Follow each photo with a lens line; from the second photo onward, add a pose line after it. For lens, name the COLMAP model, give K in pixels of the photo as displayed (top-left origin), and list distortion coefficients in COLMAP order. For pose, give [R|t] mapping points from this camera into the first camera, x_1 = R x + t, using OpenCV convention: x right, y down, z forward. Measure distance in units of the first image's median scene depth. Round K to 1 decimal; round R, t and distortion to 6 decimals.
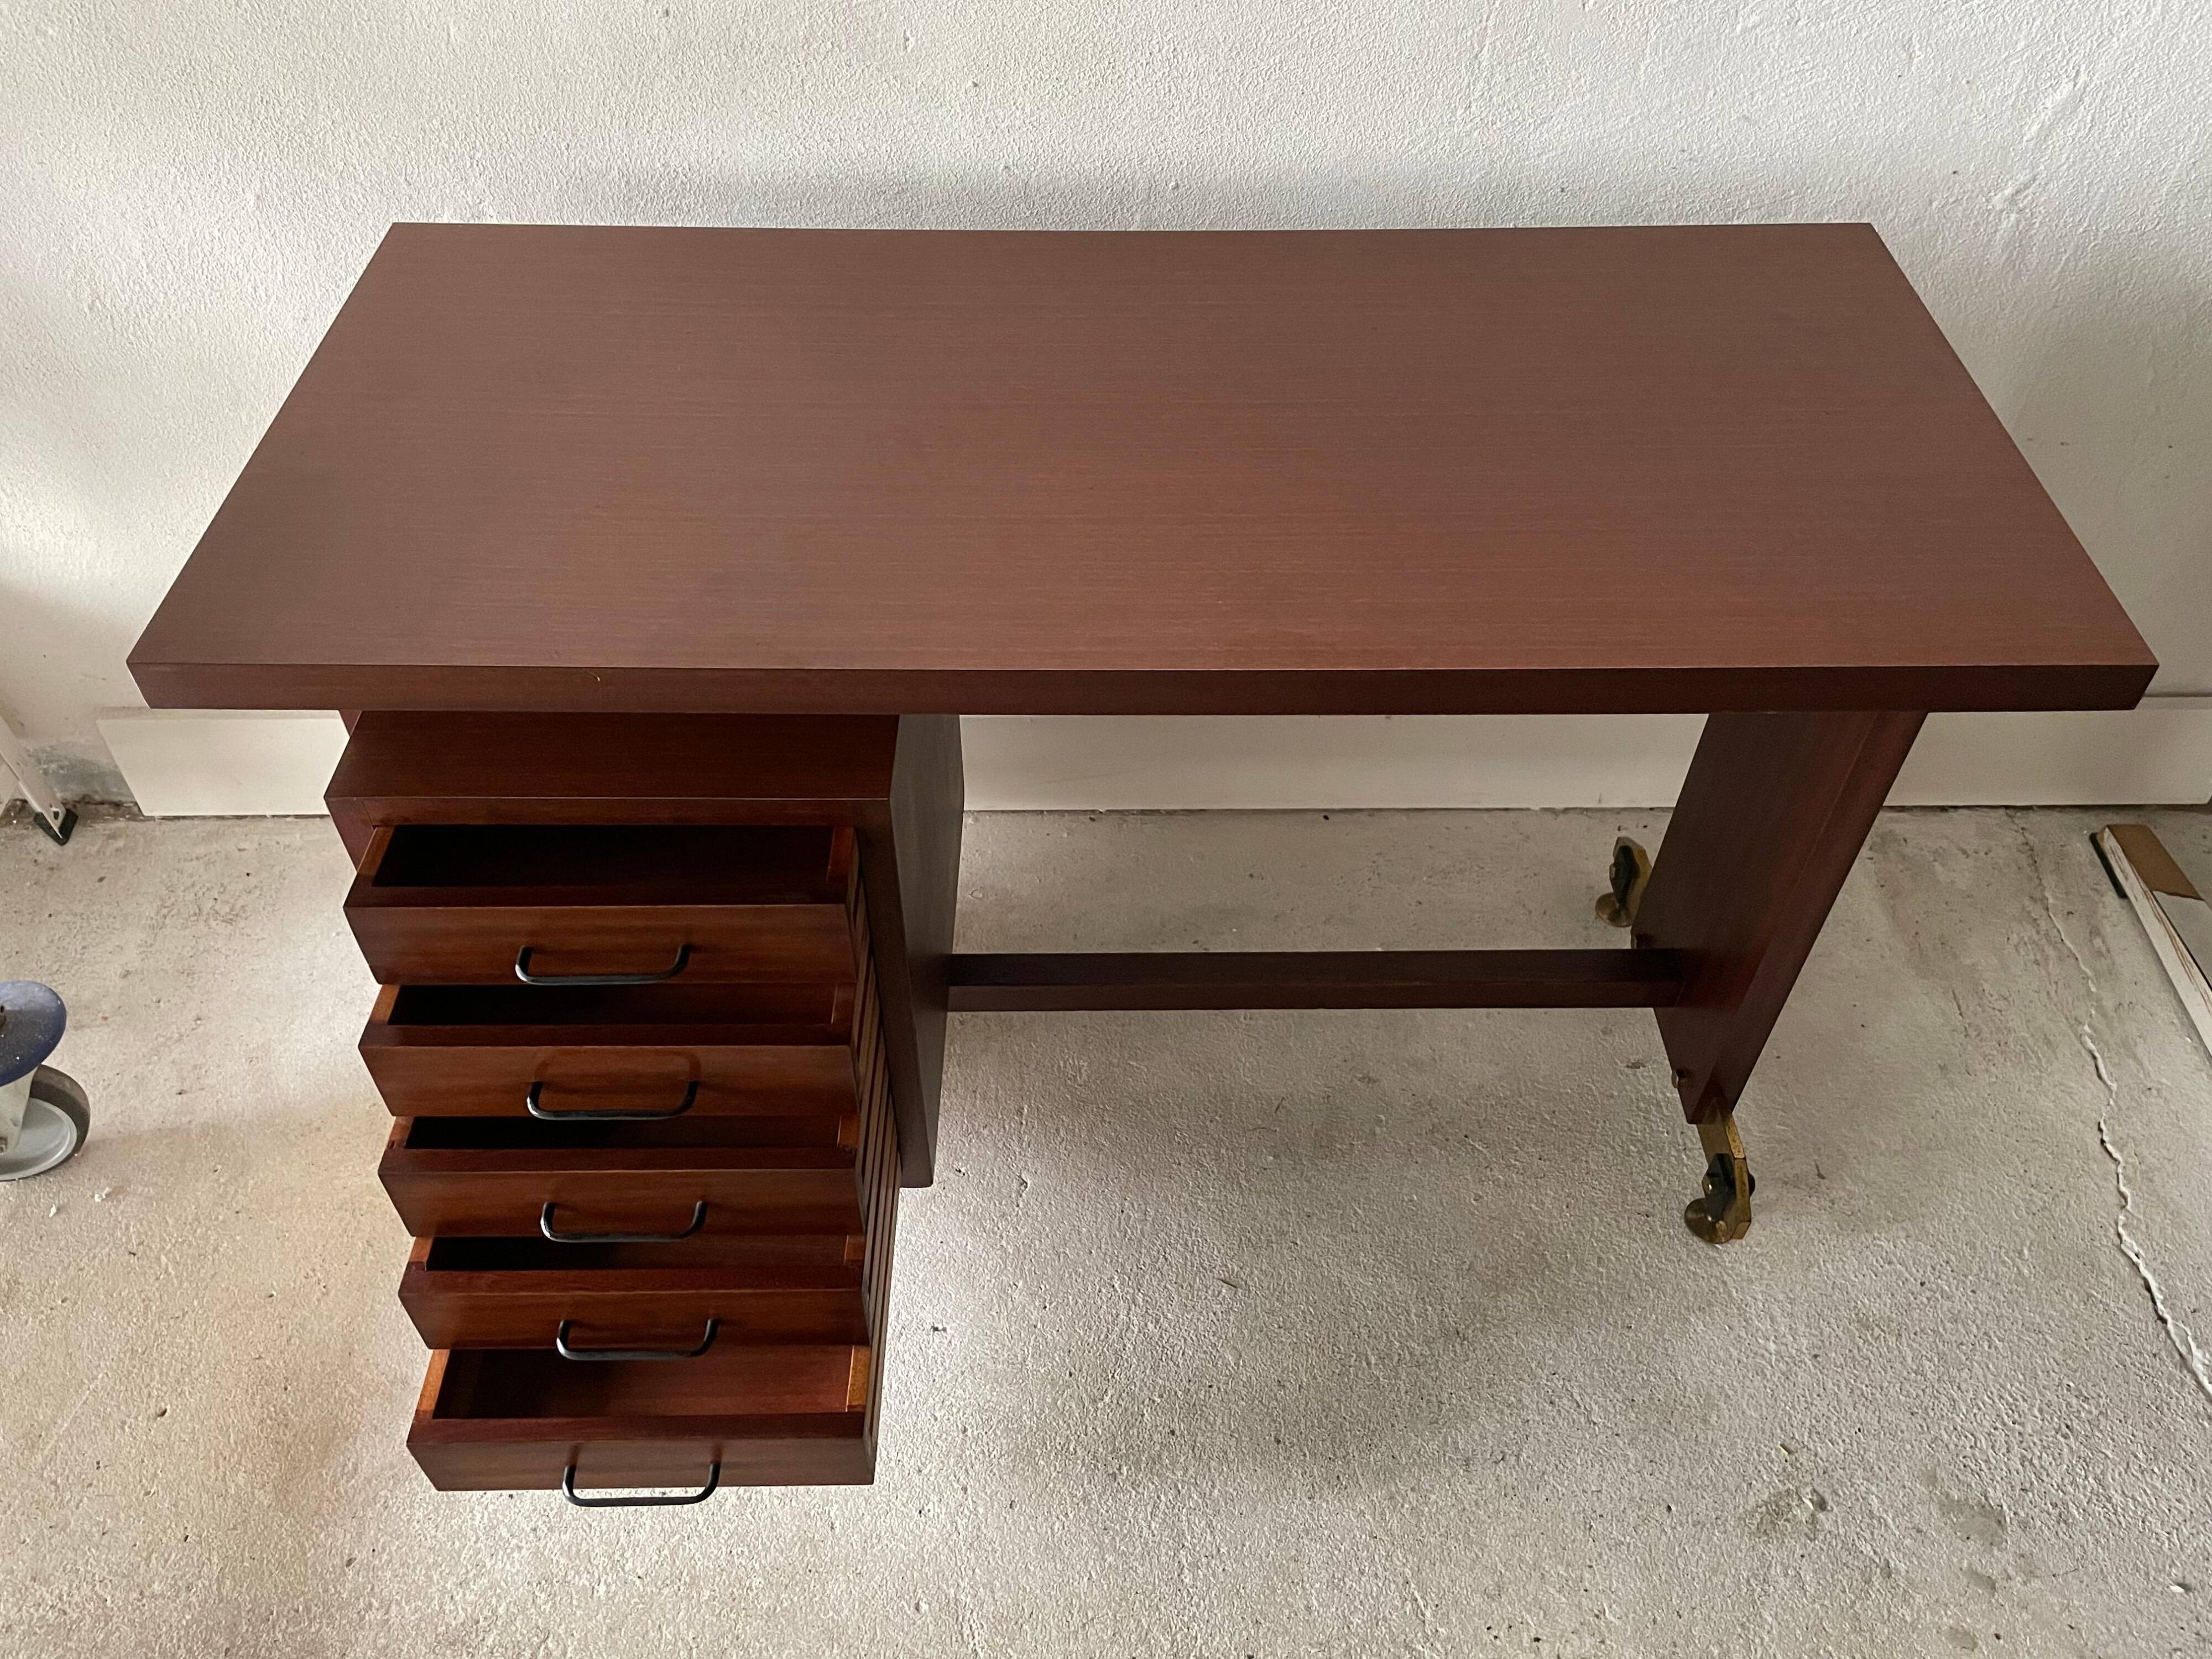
lens RADIAL K [[1698.0, 0, 1105.8], [0, 1698.0, 809.8], [0, 0, 1]] dist [0.081789, -0.118569]
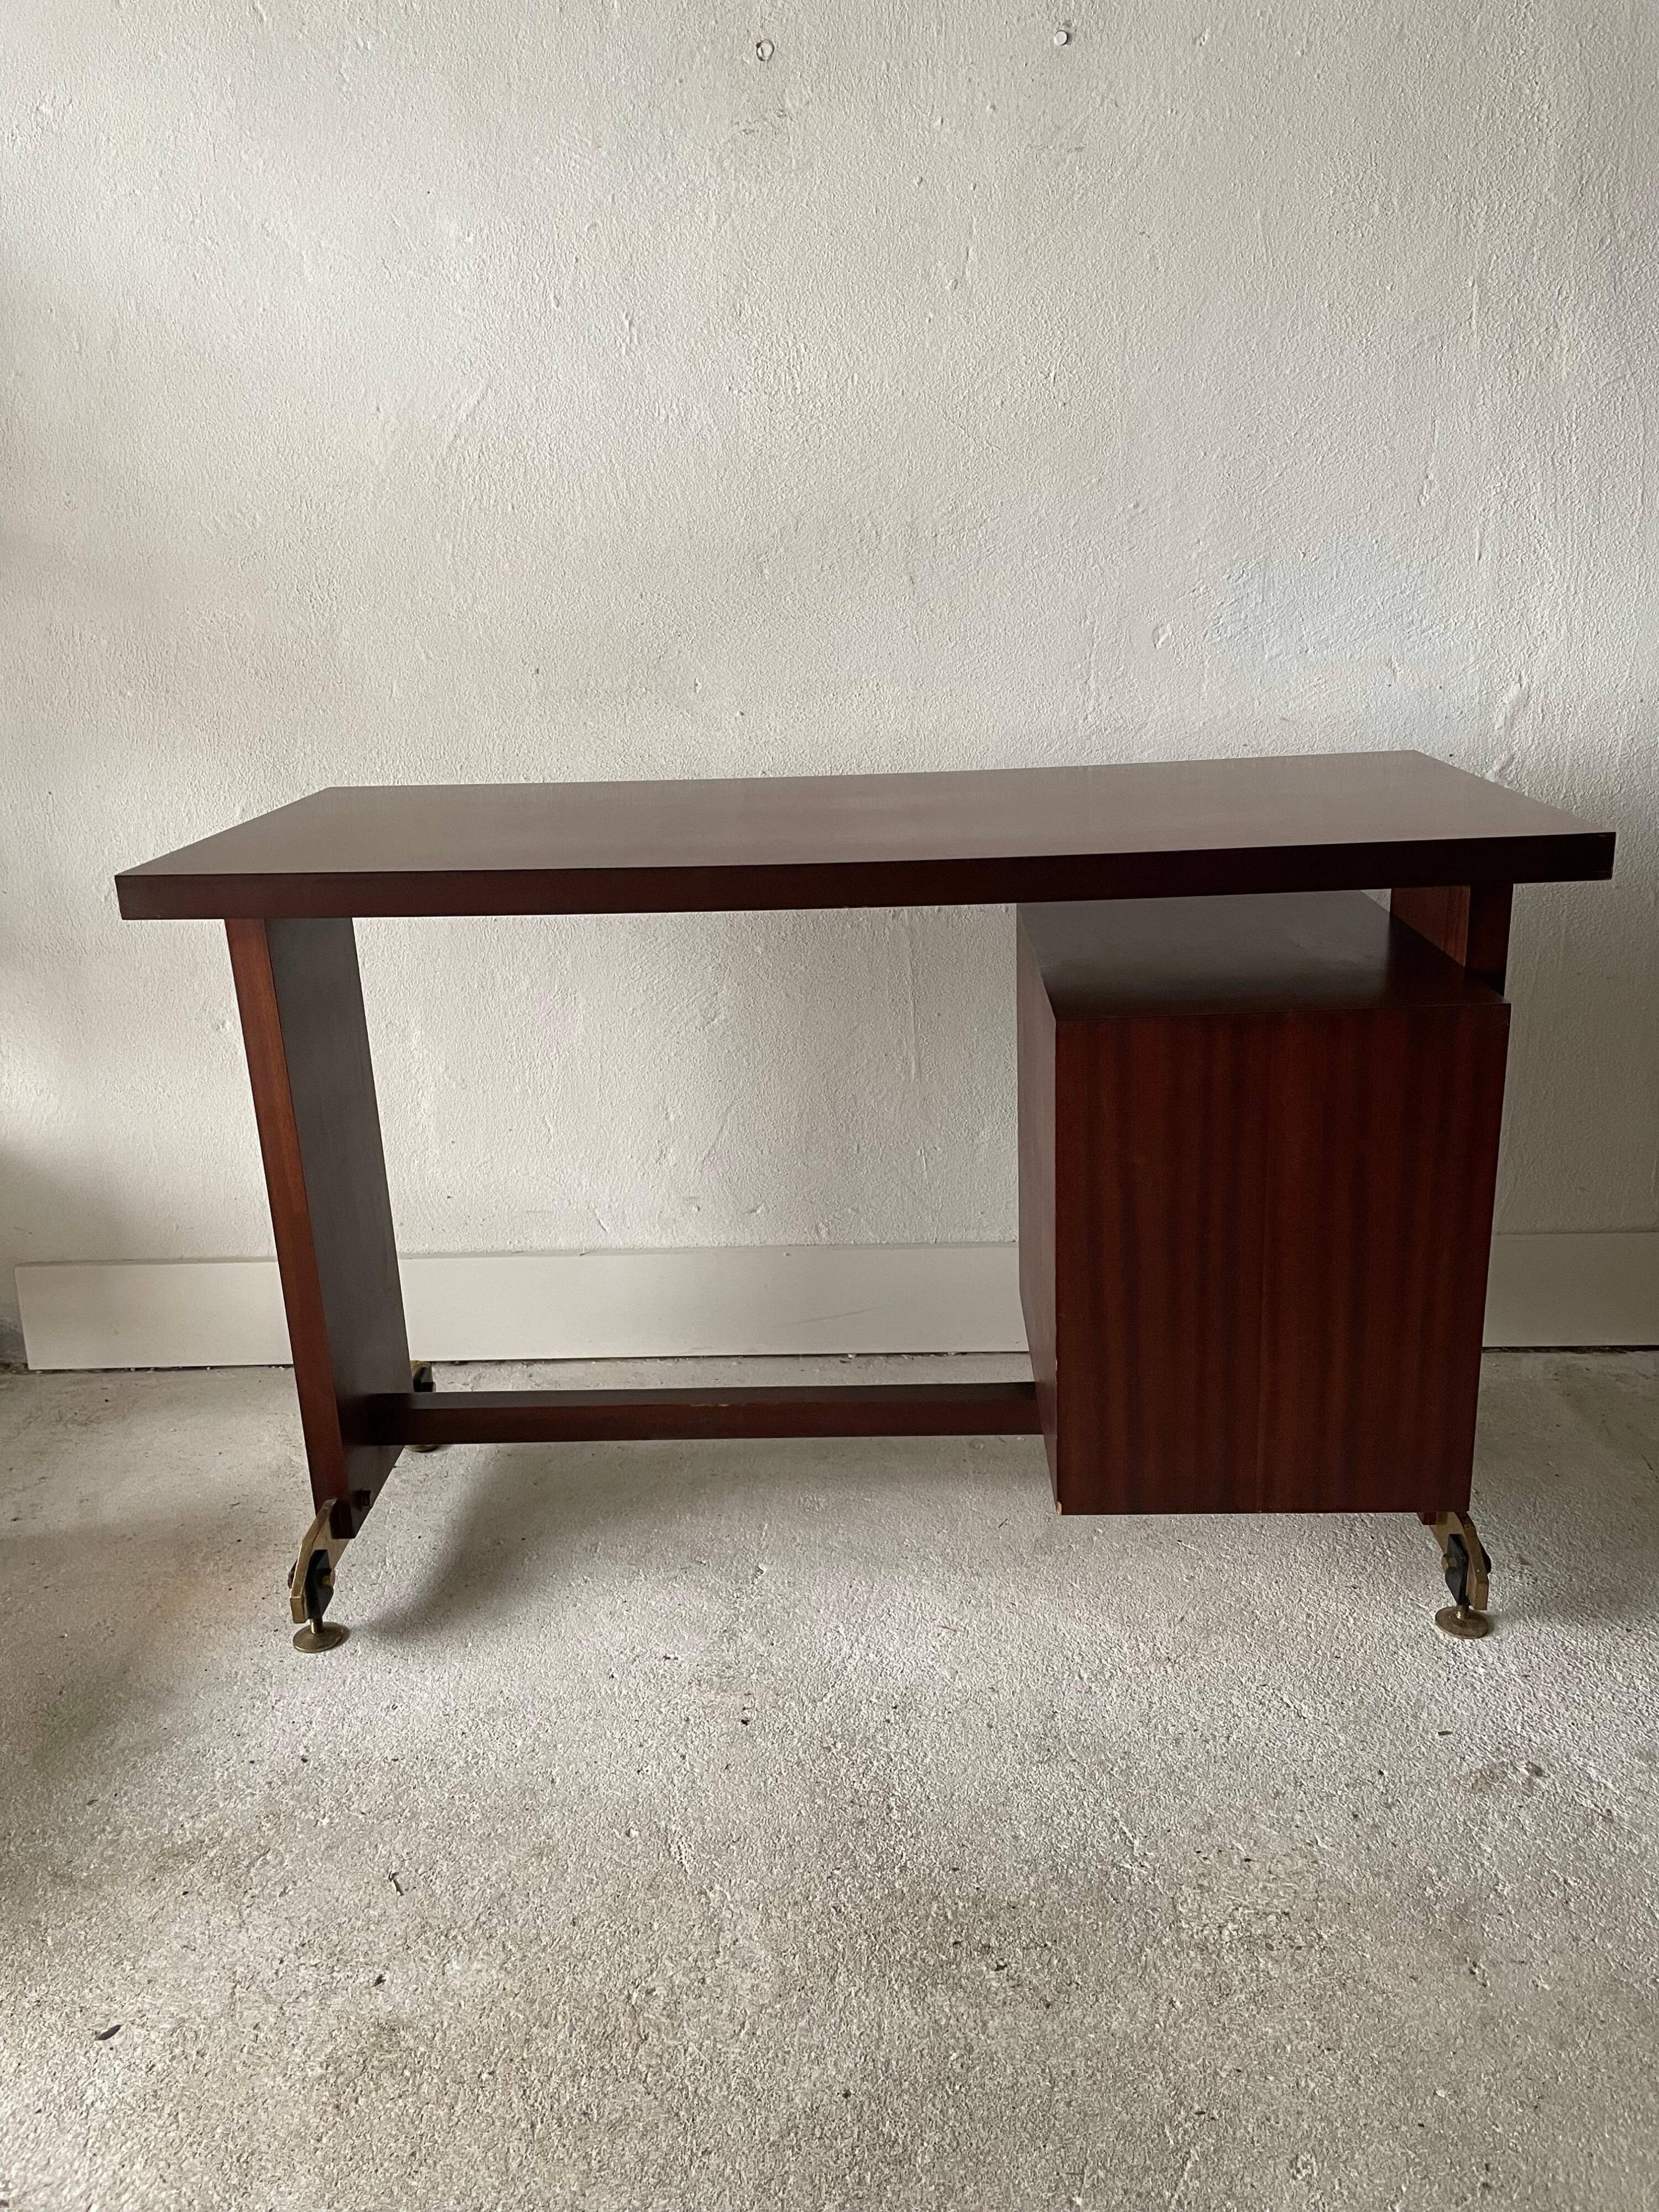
lens RADIAL K [[1698.0, 0, 829.3], [0, 1698.0, 1093.3], [0, 0, 1]] dist [0.081789, -0.118569]
pose [[0.997744, -0.023507, -0.062890, 0.077822], [-0.011171, 0.865523, -0.500745, 0.555189], [0.066204, 0.500317, 0.863307, -0.079906]]
